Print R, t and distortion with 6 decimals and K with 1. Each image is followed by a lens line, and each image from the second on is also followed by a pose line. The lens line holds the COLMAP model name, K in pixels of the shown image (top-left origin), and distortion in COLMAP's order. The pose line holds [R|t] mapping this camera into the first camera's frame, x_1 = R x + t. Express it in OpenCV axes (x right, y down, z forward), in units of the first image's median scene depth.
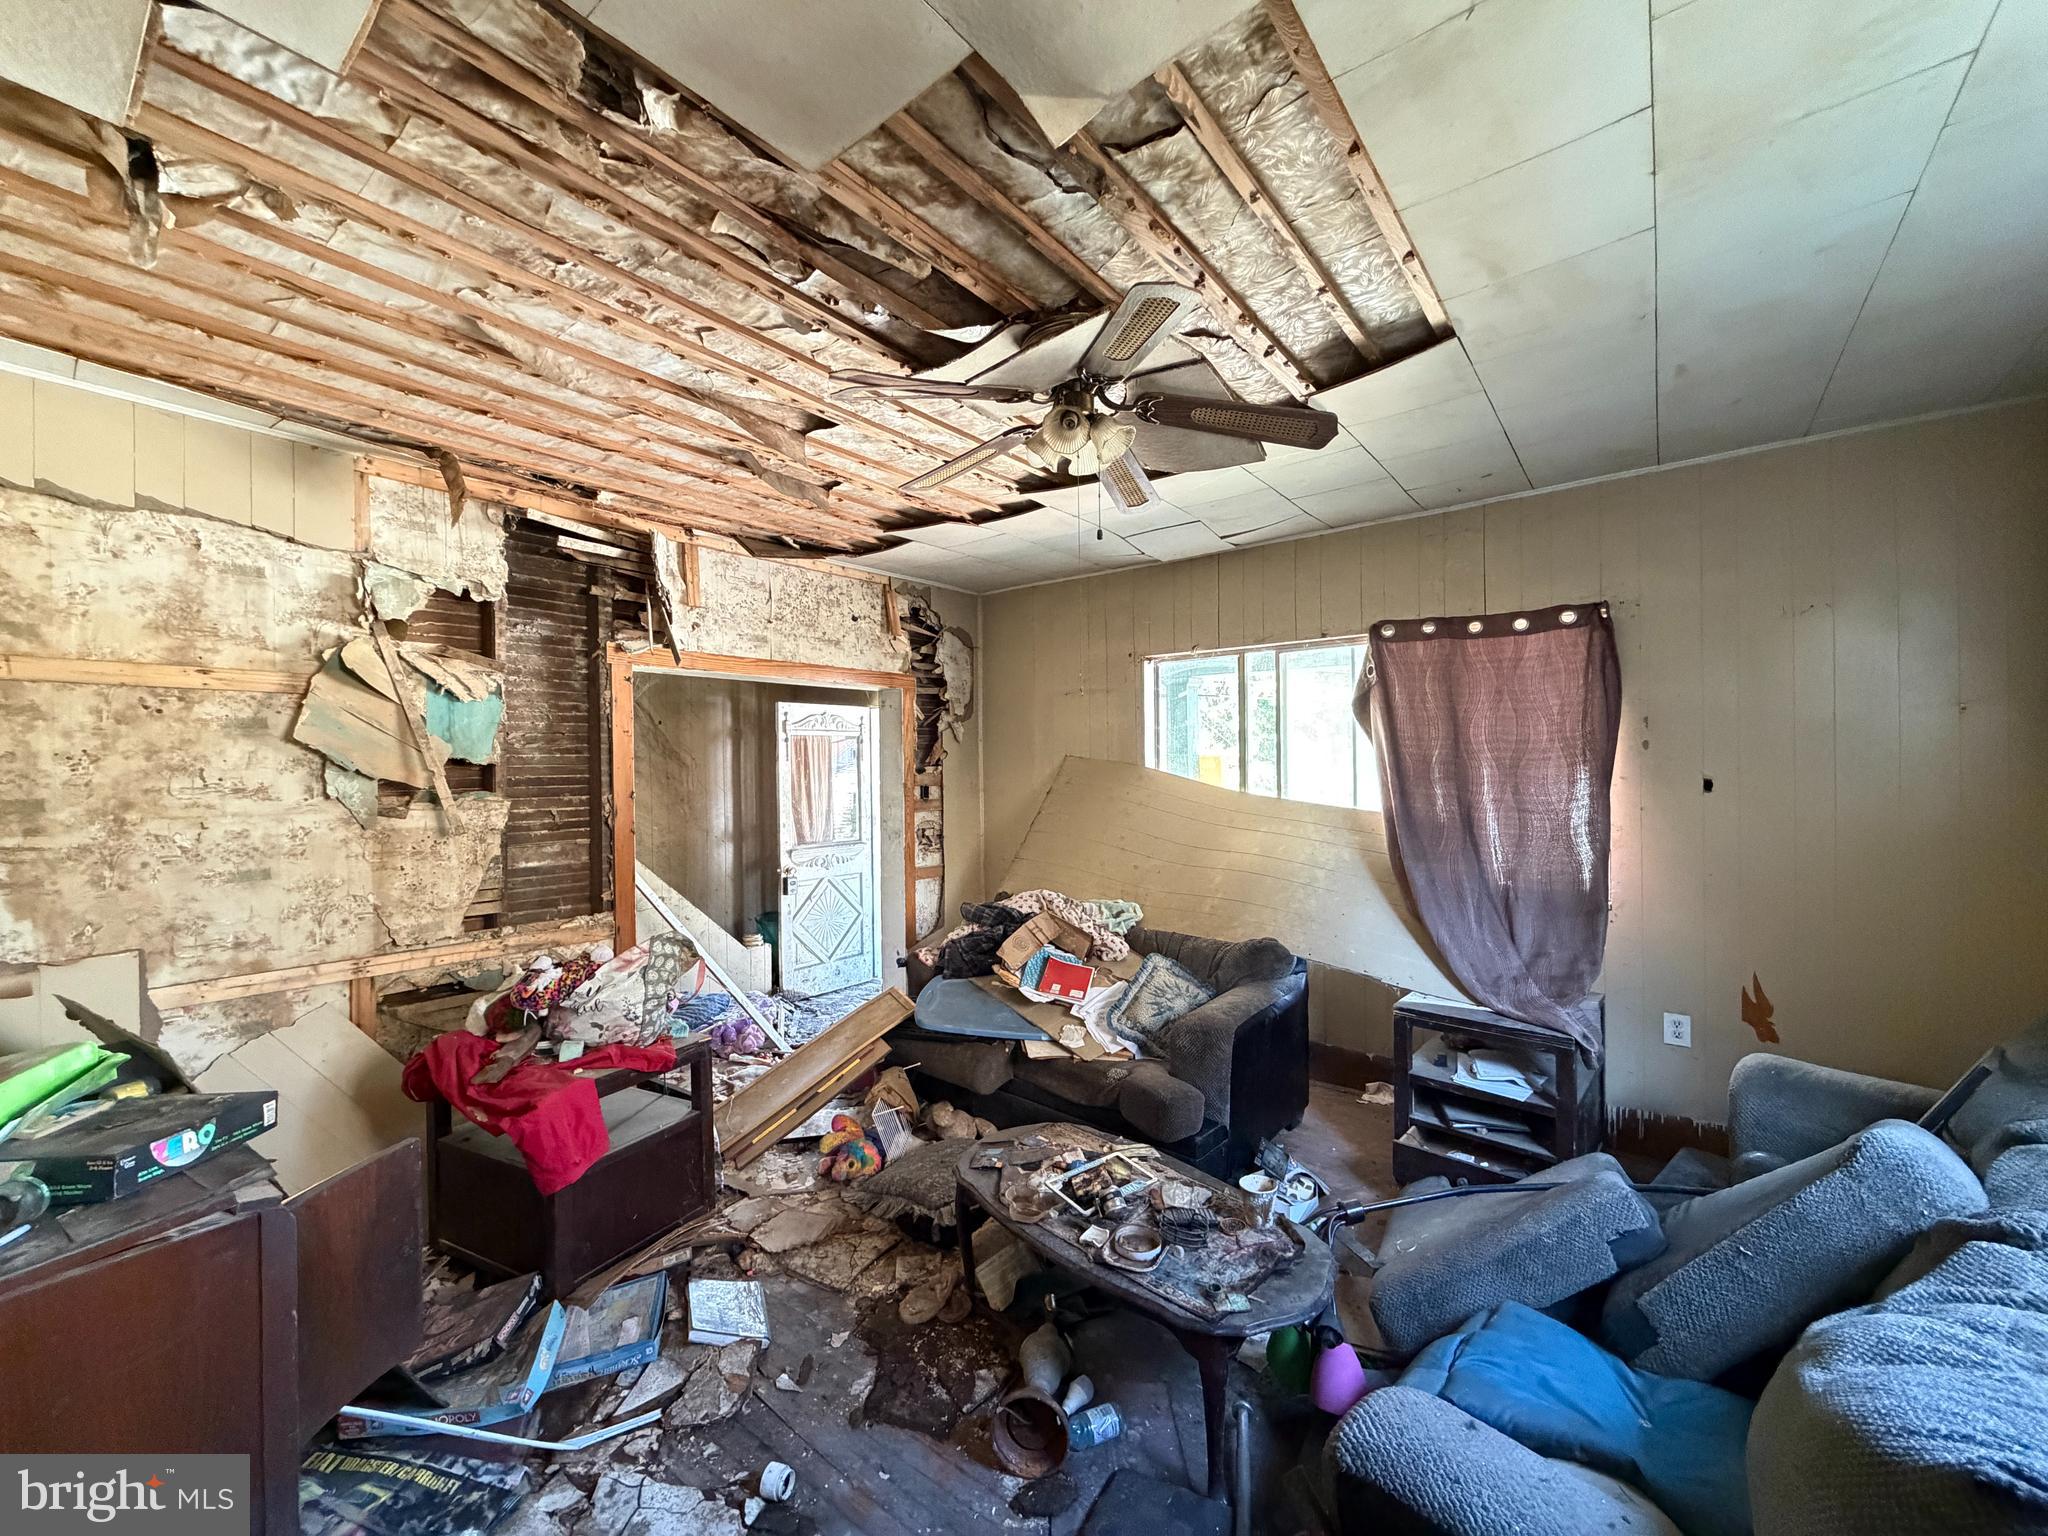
lens RADIAL K [[819.8, 0, 1017.9], [0, 819.8, 769.6], [0, 0, 1]] dist [0.000720, -0.000166]
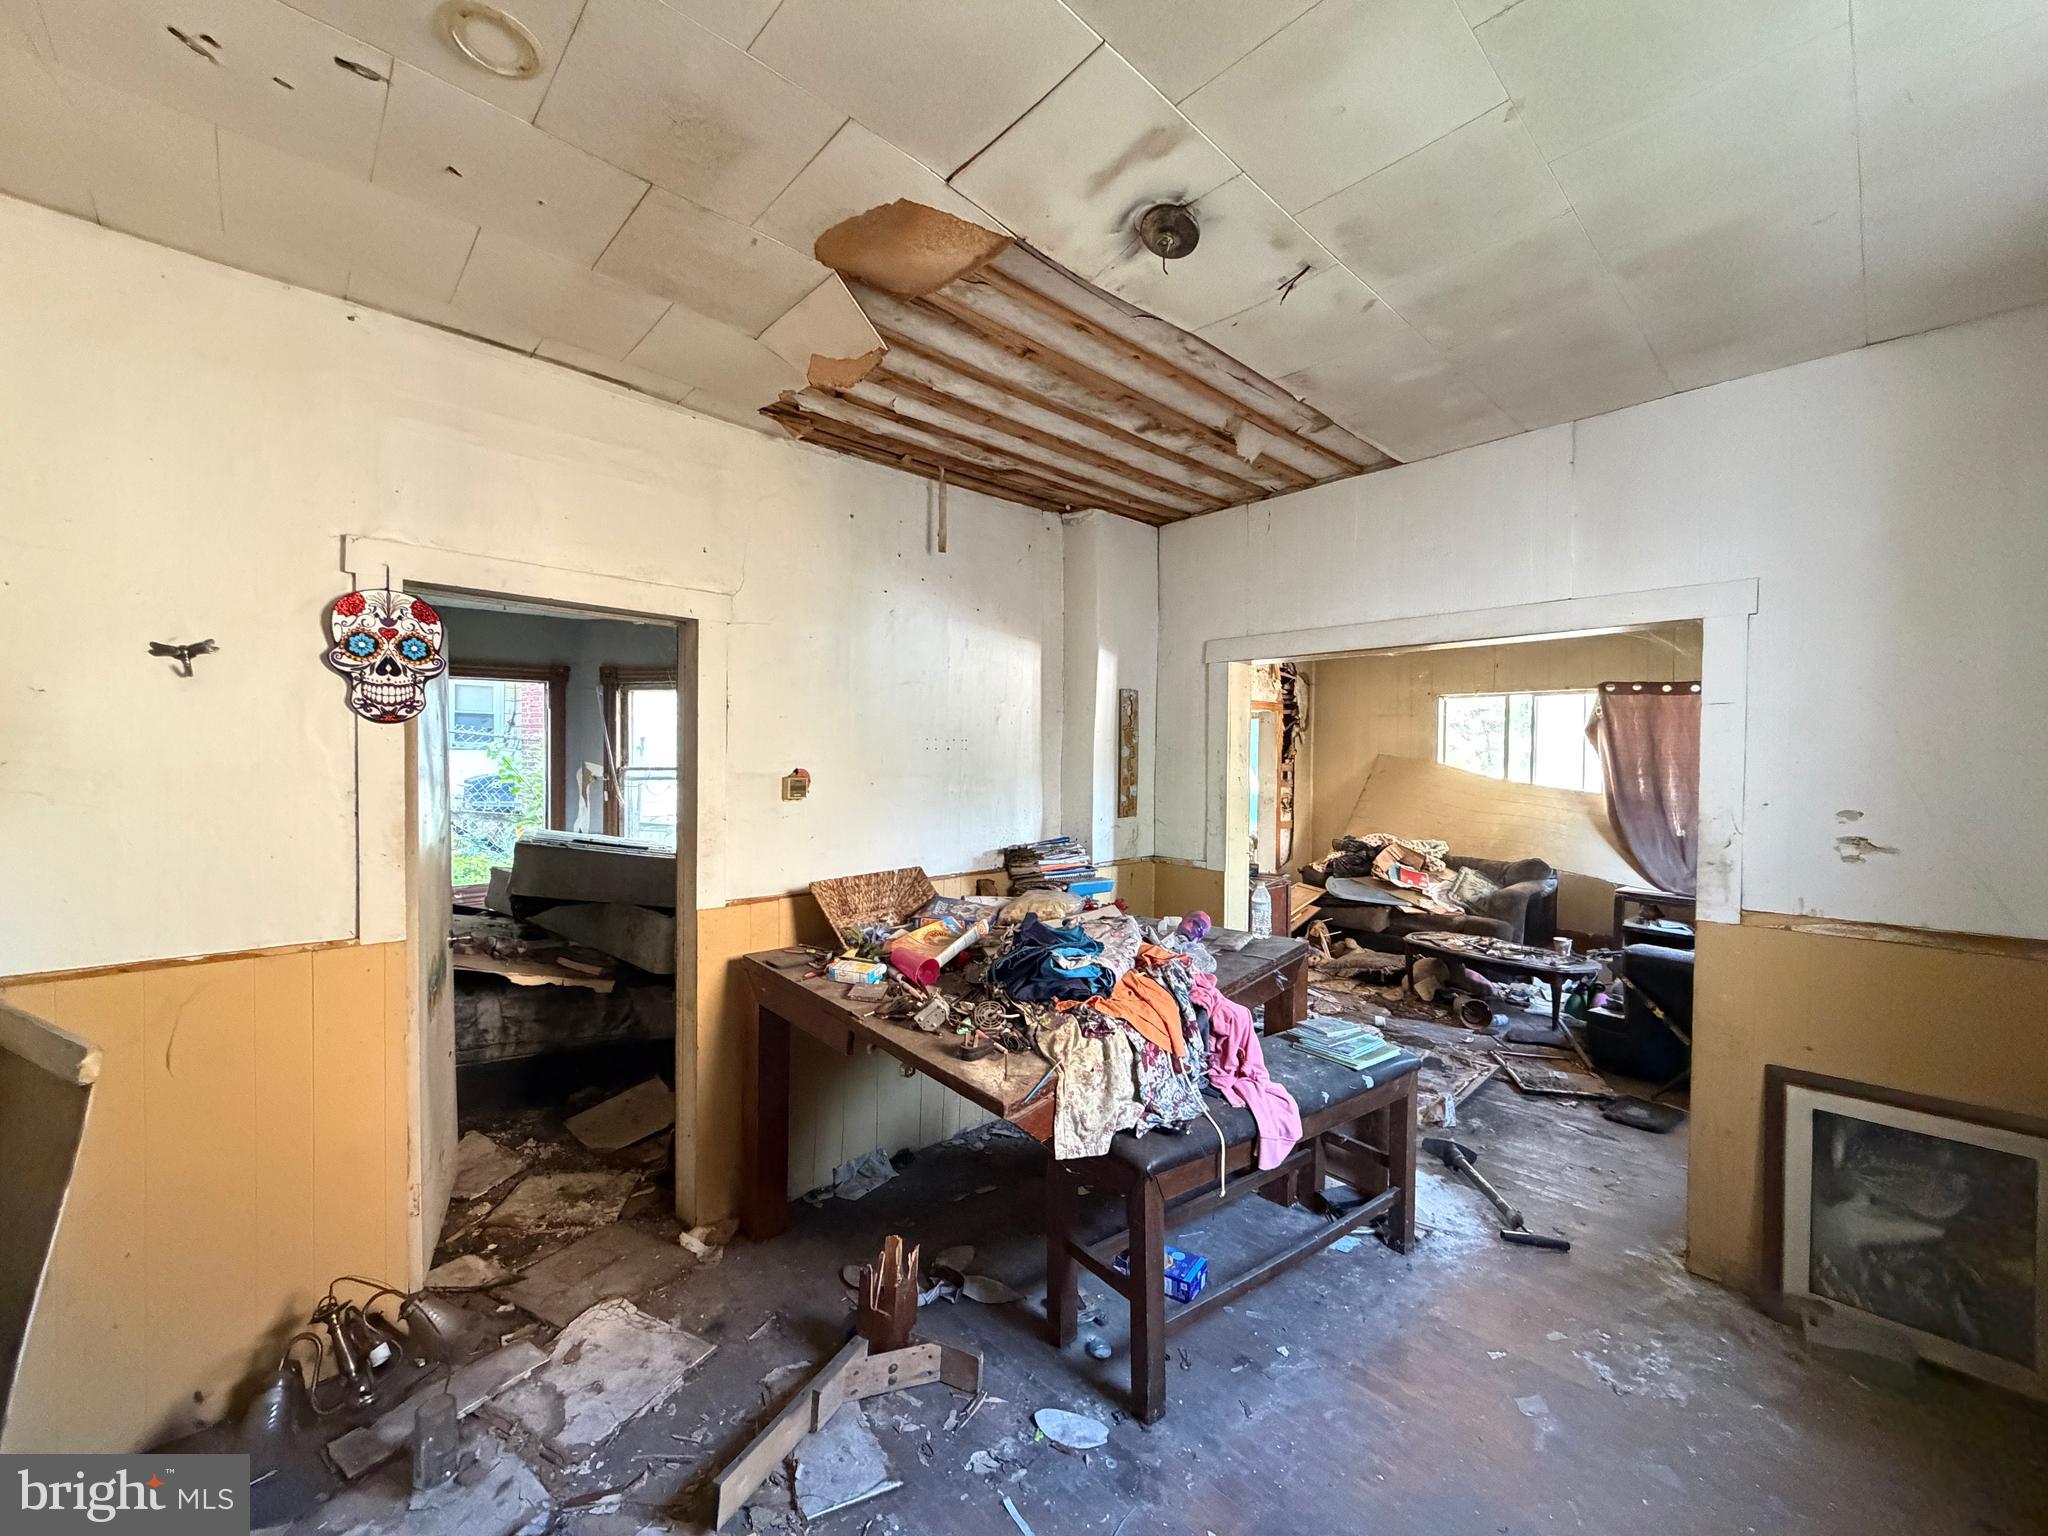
lens RADIAL K [[819.8, 0, 1017.9], [0, 819.8, 769.6], [0, 0, 1]] dist [0.000720, -0.000166]
pose [[0.989239, 0.025391, -0.144086, -0.534937], [-0.023562, 0.999619, 0.014384, 0.007538], [0.144396, -0.010834, 0.989461, -0.898476]]
